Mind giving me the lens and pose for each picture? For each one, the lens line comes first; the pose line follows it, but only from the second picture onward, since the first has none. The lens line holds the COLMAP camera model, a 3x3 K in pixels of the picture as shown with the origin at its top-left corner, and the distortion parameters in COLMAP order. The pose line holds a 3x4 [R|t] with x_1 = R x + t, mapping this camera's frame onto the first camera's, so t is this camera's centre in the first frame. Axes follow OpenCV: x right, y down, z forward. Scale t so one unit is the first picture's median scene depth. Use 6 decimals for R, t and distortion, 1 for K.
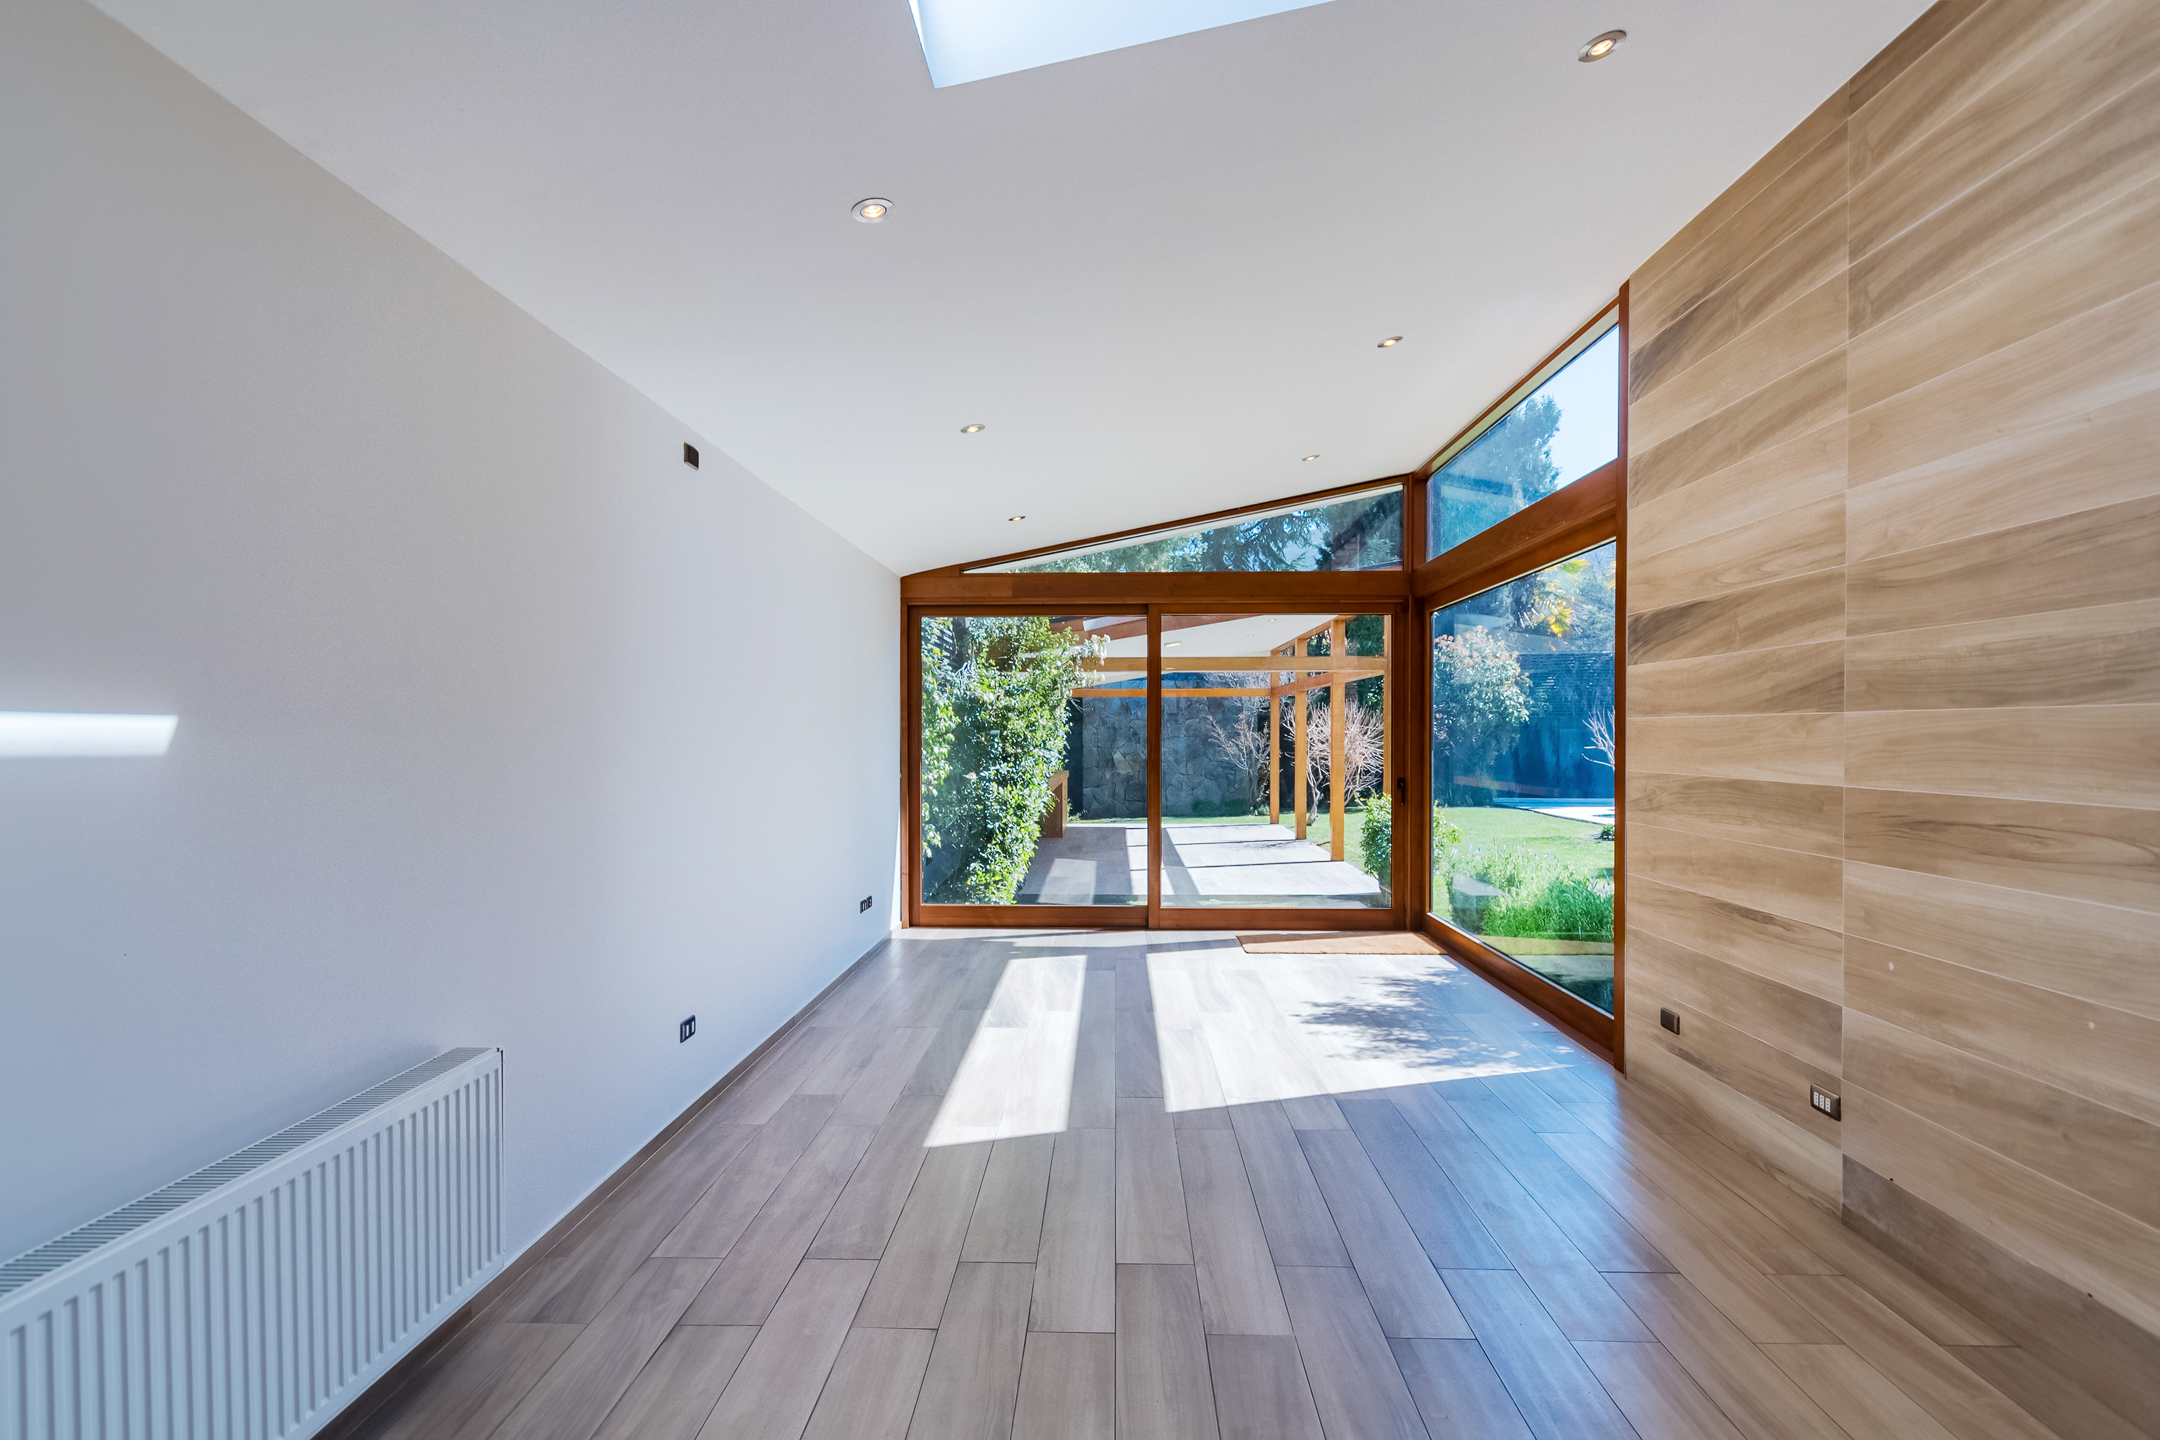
lens RADIAL K [[1034.8, 0, 1094.4], [0, 1034.8, 752.6], [0, 0, 1]] dist [-0.001653, -0.000138]
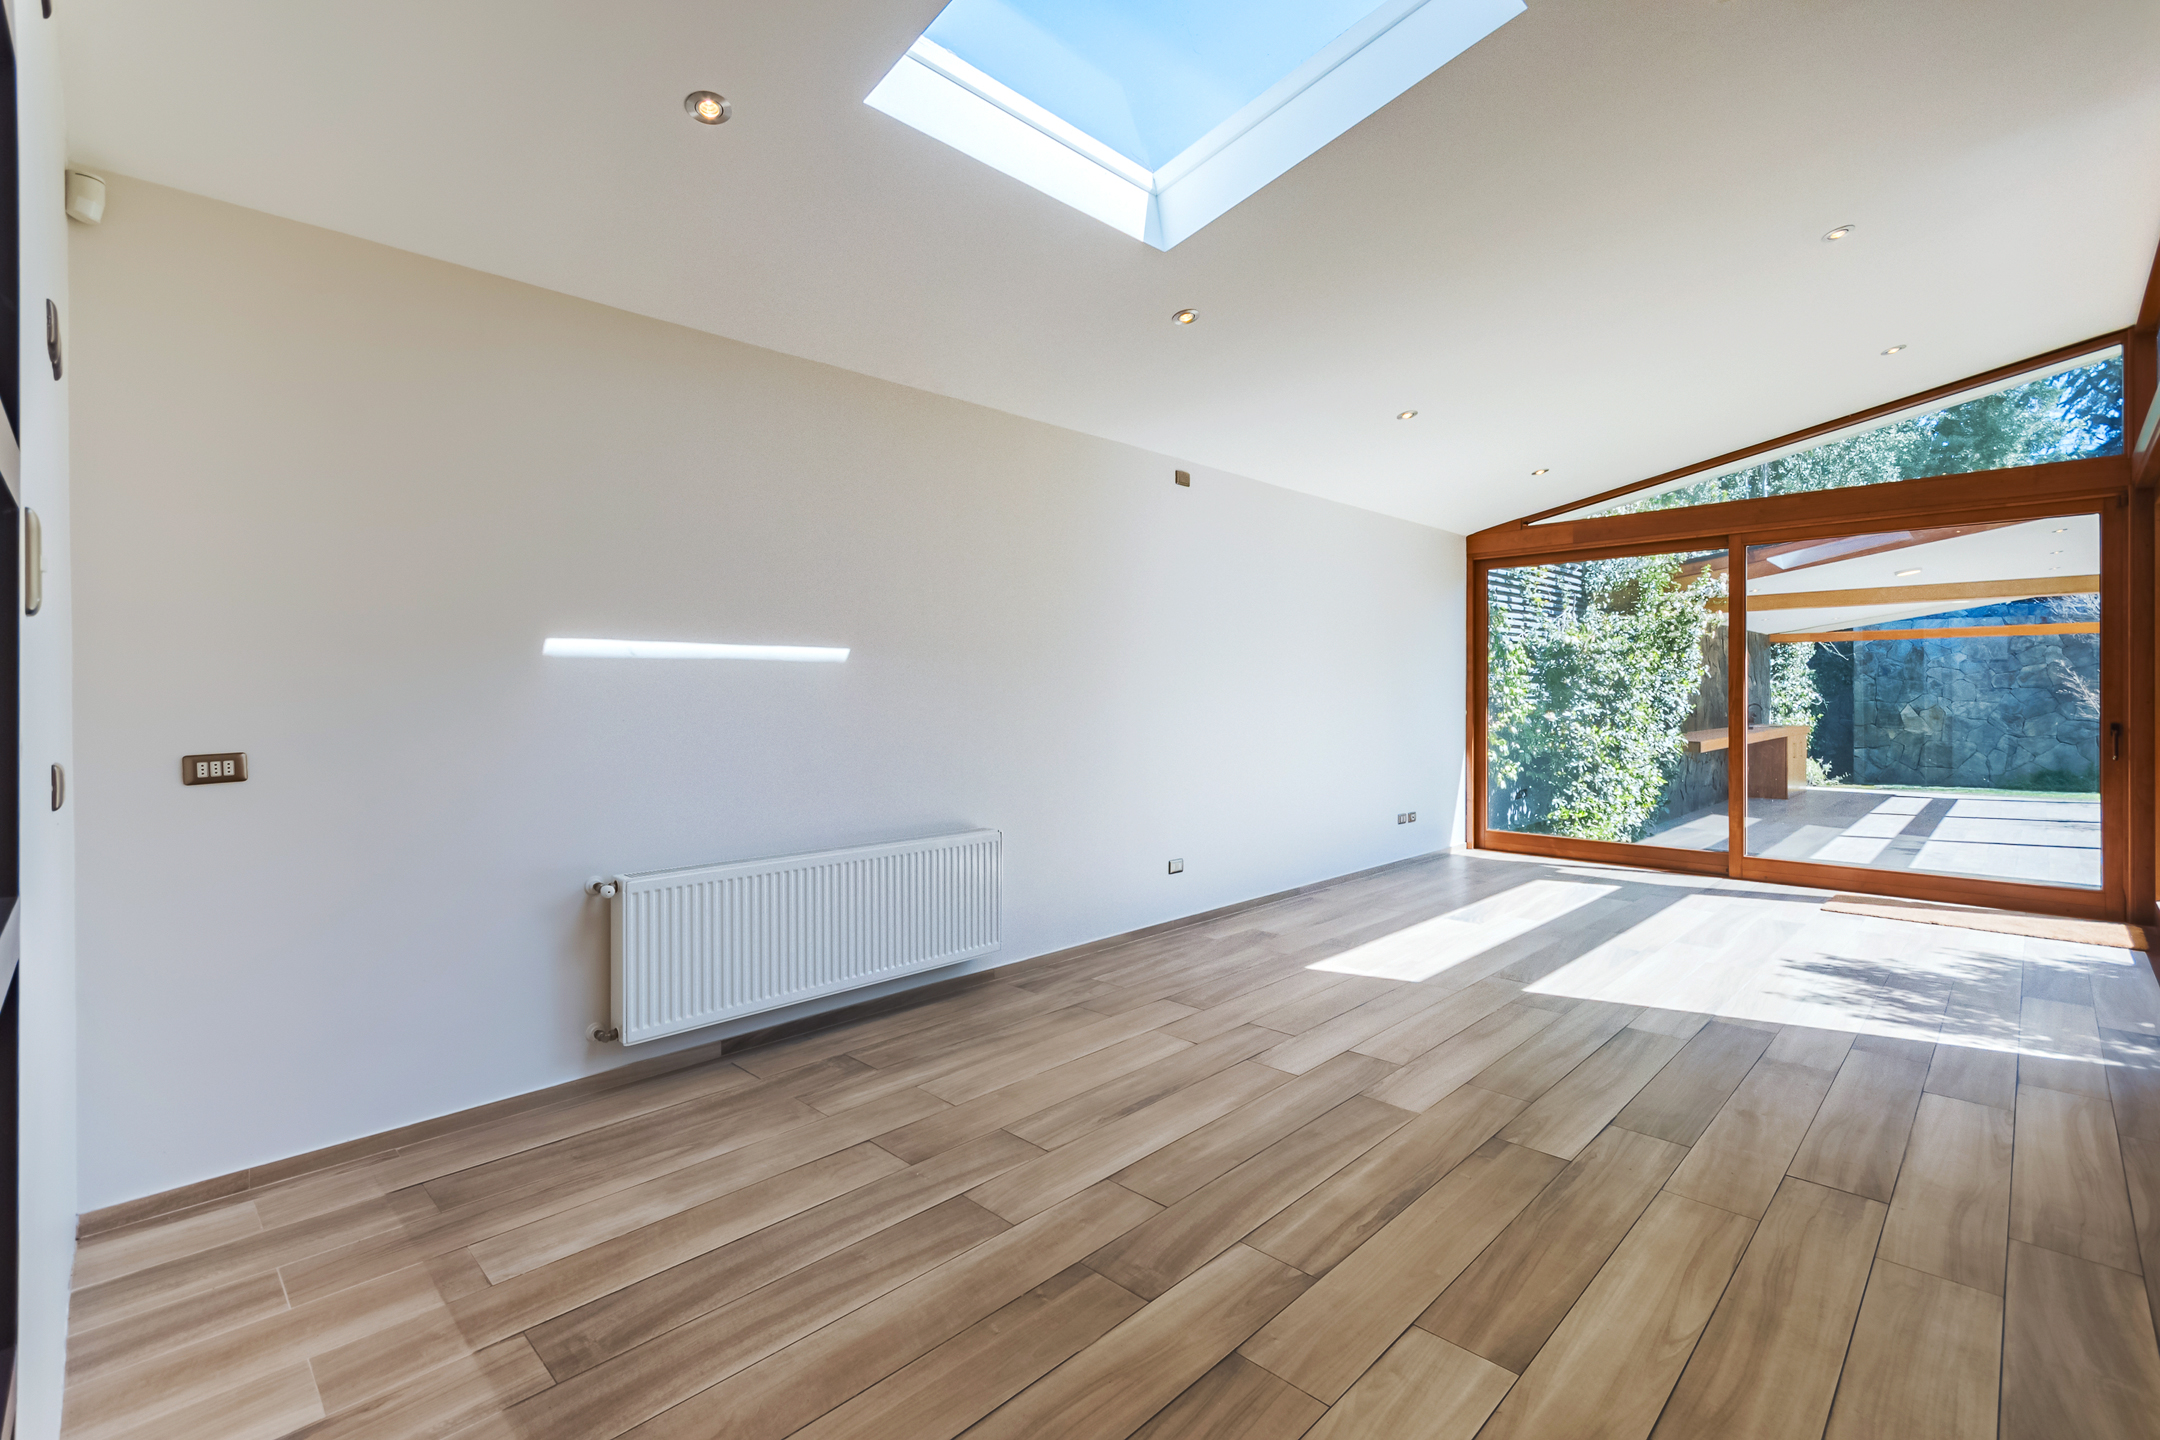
lens RADIAL K [[973.5, 0, 1097.9], [0, 973.5, 701.6], [0, 0, 1]] dist [0.003505, -0.000396]
pose [[0.742083, 0.003102, -0.670301, 0.227600], [-0.009106, 0.999944, -0.005453, 0.020227], [0.670247, 0.010151, 0.742069, -0.055088]]
